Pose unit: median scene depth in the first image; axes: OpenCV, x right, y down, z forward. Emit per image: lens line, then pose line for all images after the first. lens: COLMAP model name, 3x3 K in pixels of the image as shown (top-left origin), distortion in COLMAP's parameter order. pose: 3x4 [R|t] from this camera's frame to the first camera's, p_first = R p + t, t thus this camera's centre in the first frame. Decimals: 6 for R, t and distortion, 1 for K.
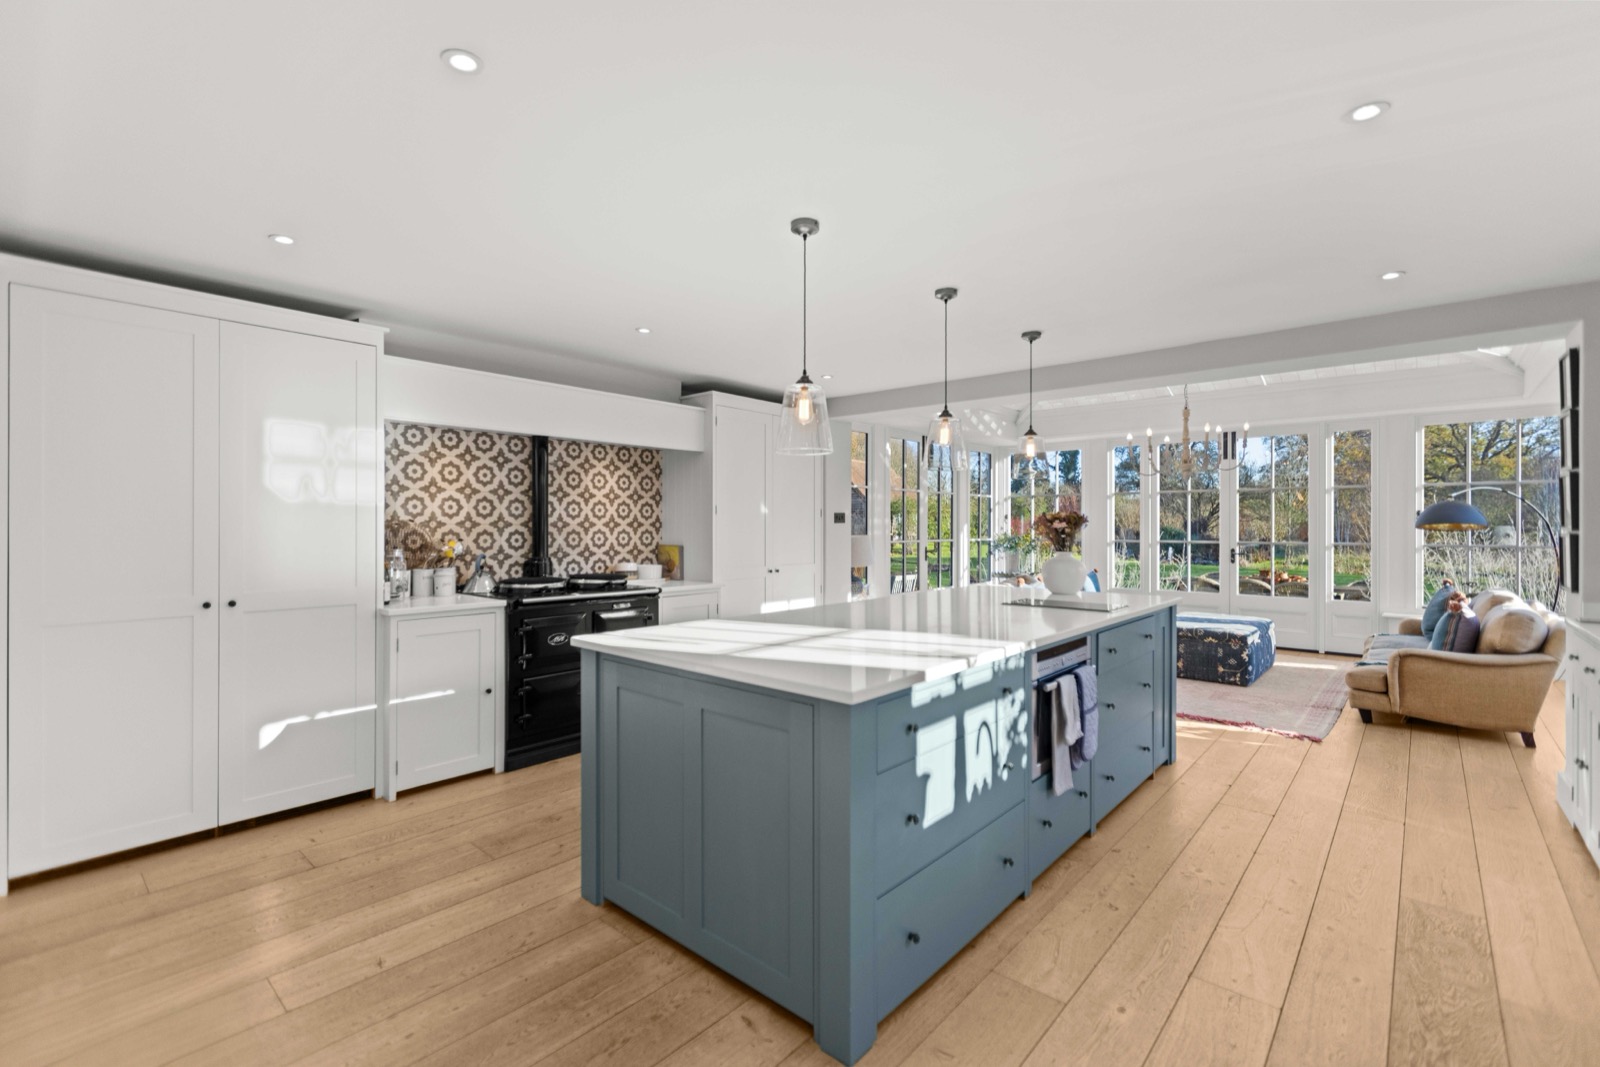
lens RADIAL K [[705.9, 0, 799.0], [0, 705.9, 527.8], [0, 0, 1]] dist [-0.000202, 0.000056]
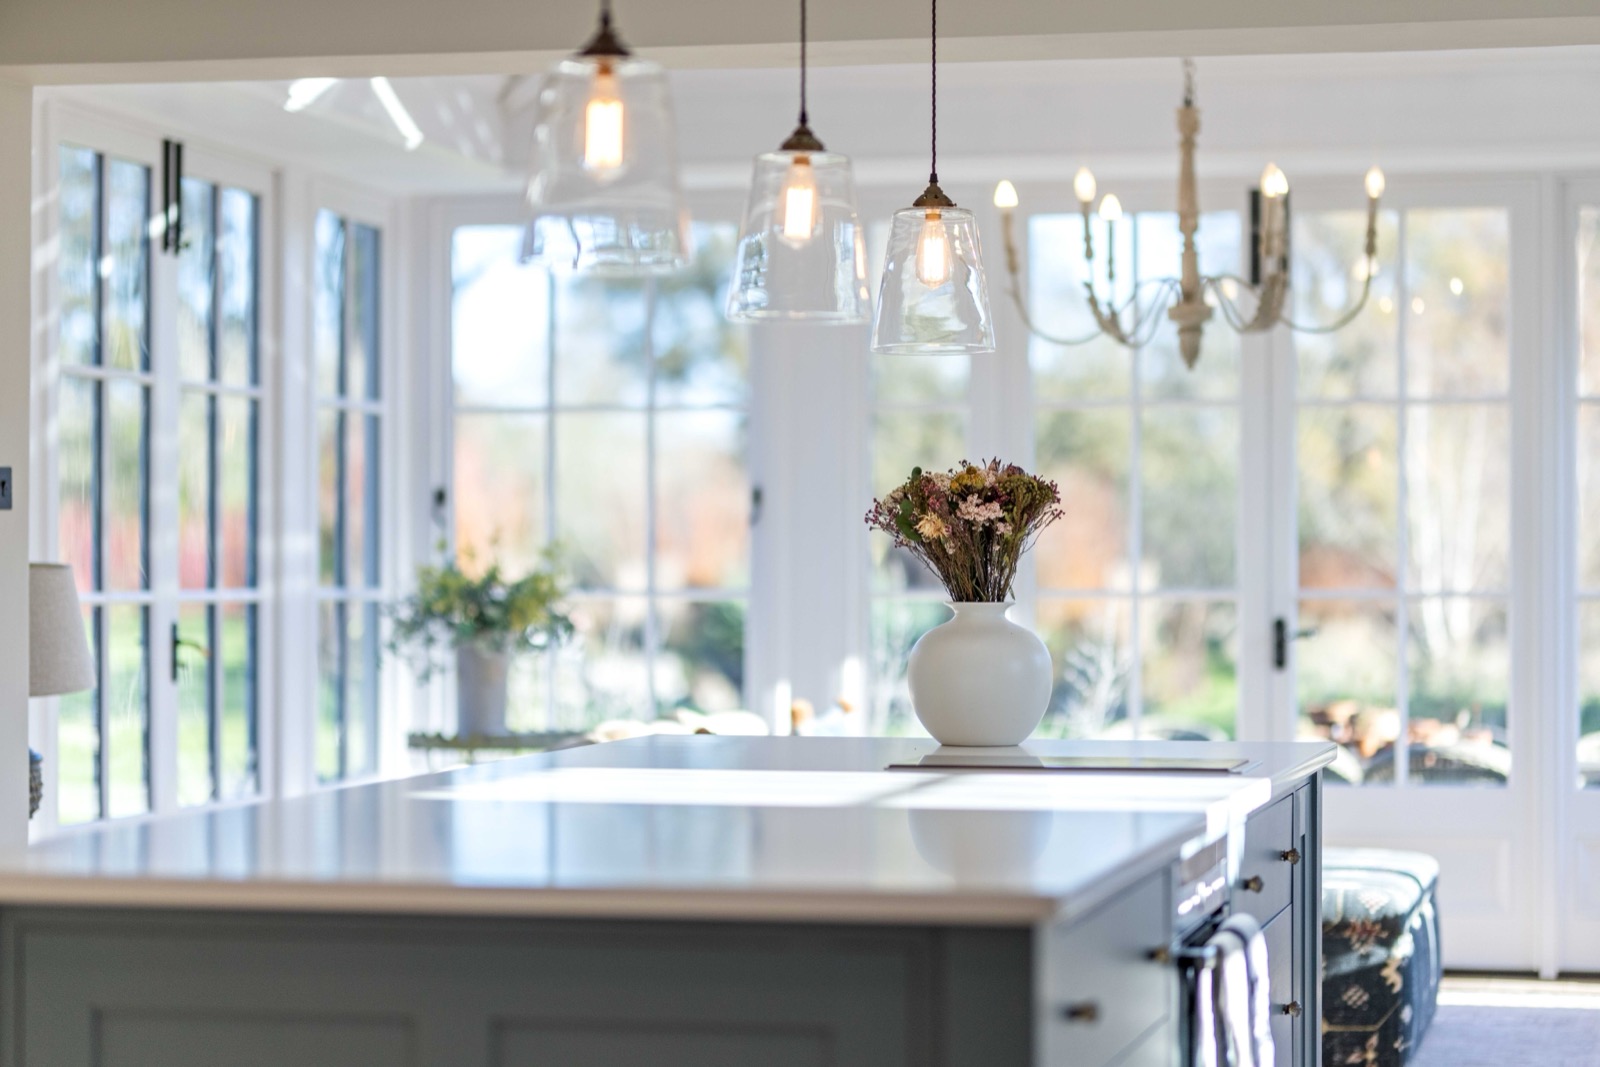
lens RADIAL K [[3710.1, 0, 800.0], [0, 3710.1, 533.5], [0, 0, 1]] dist [-0.008122, 0.039995]
pose [[0.881869, 0.003539, 0.471482, -0.383752], [0.001214, 0.999951, -0.009778, 0.018204], [-0.471494, 0.009195, 0.881822, -0.297104]]
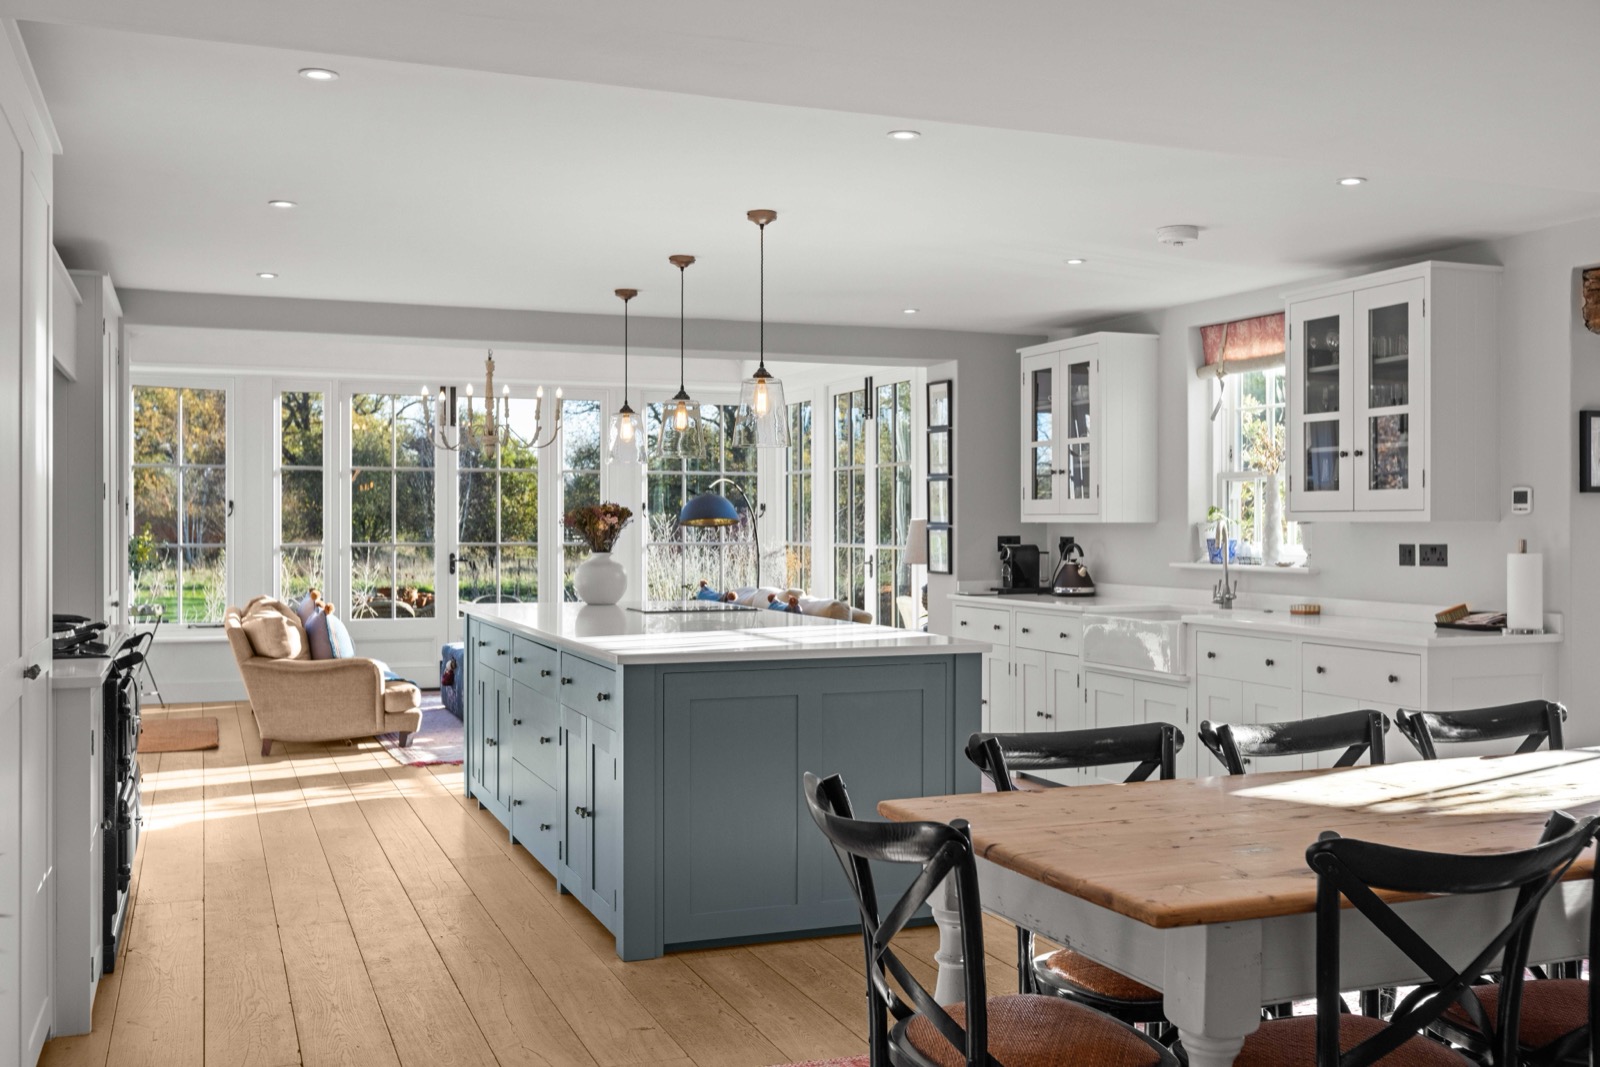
lens RADIAL K [[1533.6, 0, 800.0], [0, 1533.6, 533.5], [0, 0, 1]] dist [-0.006962, -0.004539]
pose [[0.460958, -0.007112, 0.887393, -1.005214], [0.002069, 0.999974, 0.006940, -0.000130], [-0.887419, -0.001363, 0.460961, -0.017028]]
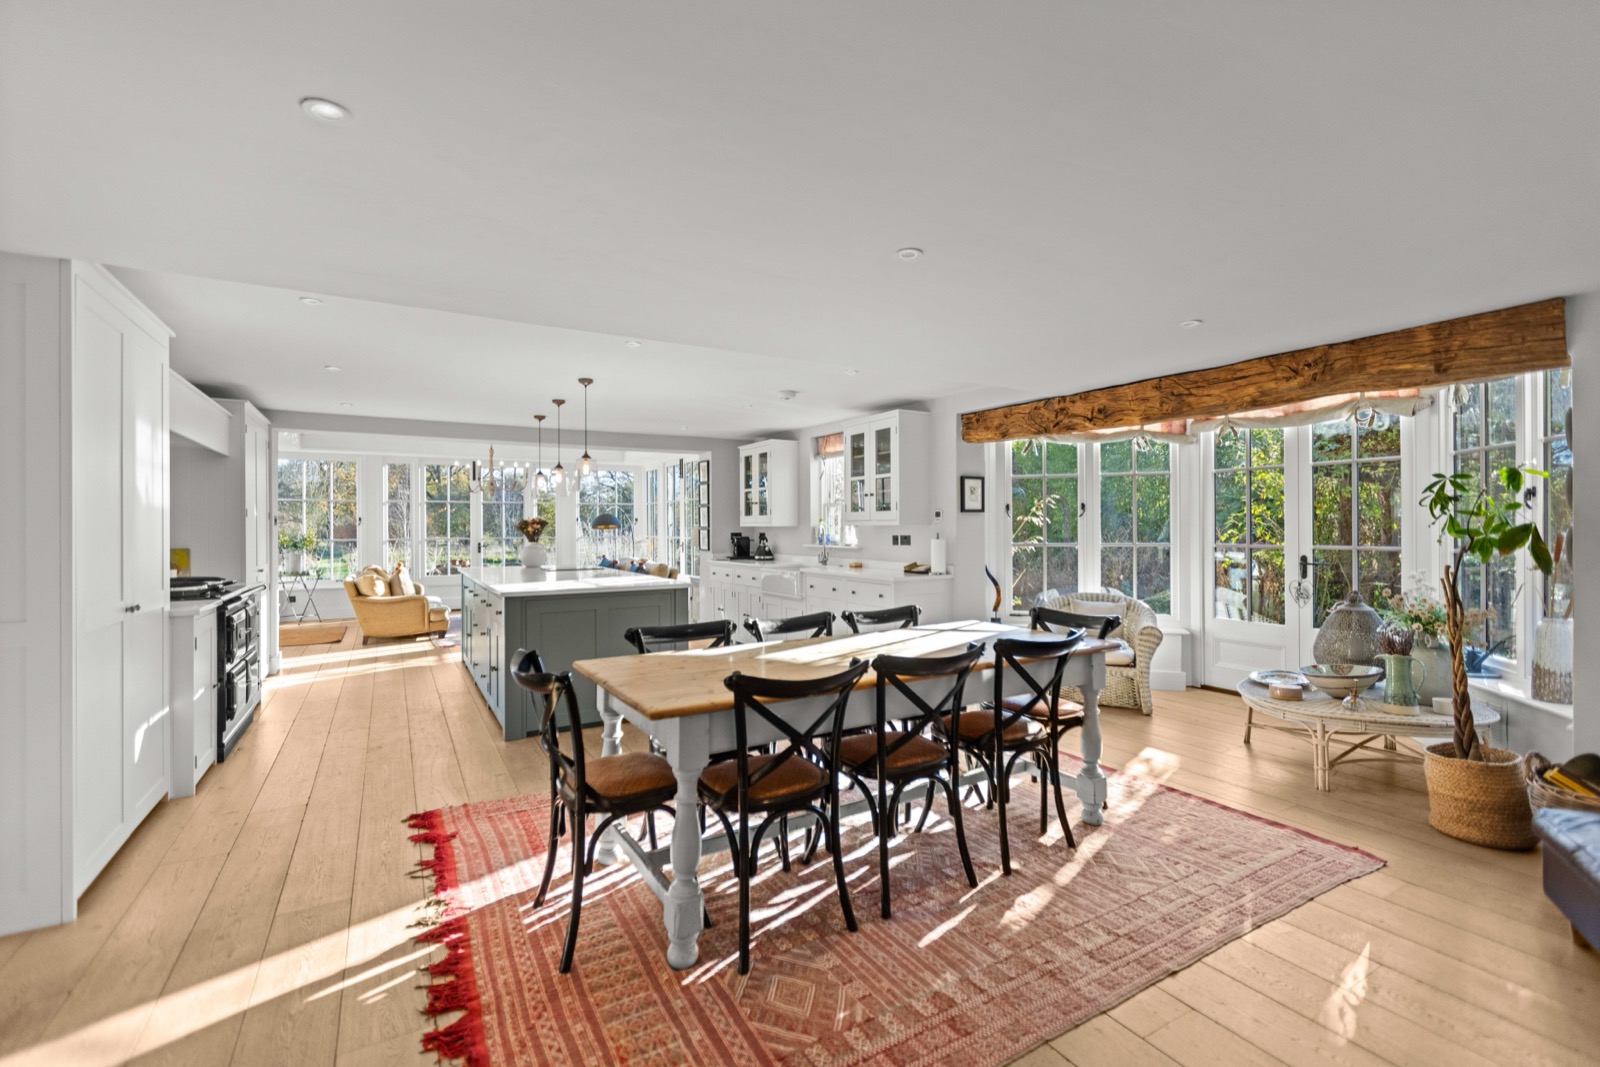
lens RADIAL K [[703.8, 0, 795.1], [0, 703.8, 527.0], [0, 0, 1]] dist [0.003958, 0.000506]
pose [[0.321208, -0.003386, 0.947003, -0.939562], [0.006983, 0.999975, 0.001207, 0.000191], [-0.946983, 0.006225, 0.321223, -0.128720]]
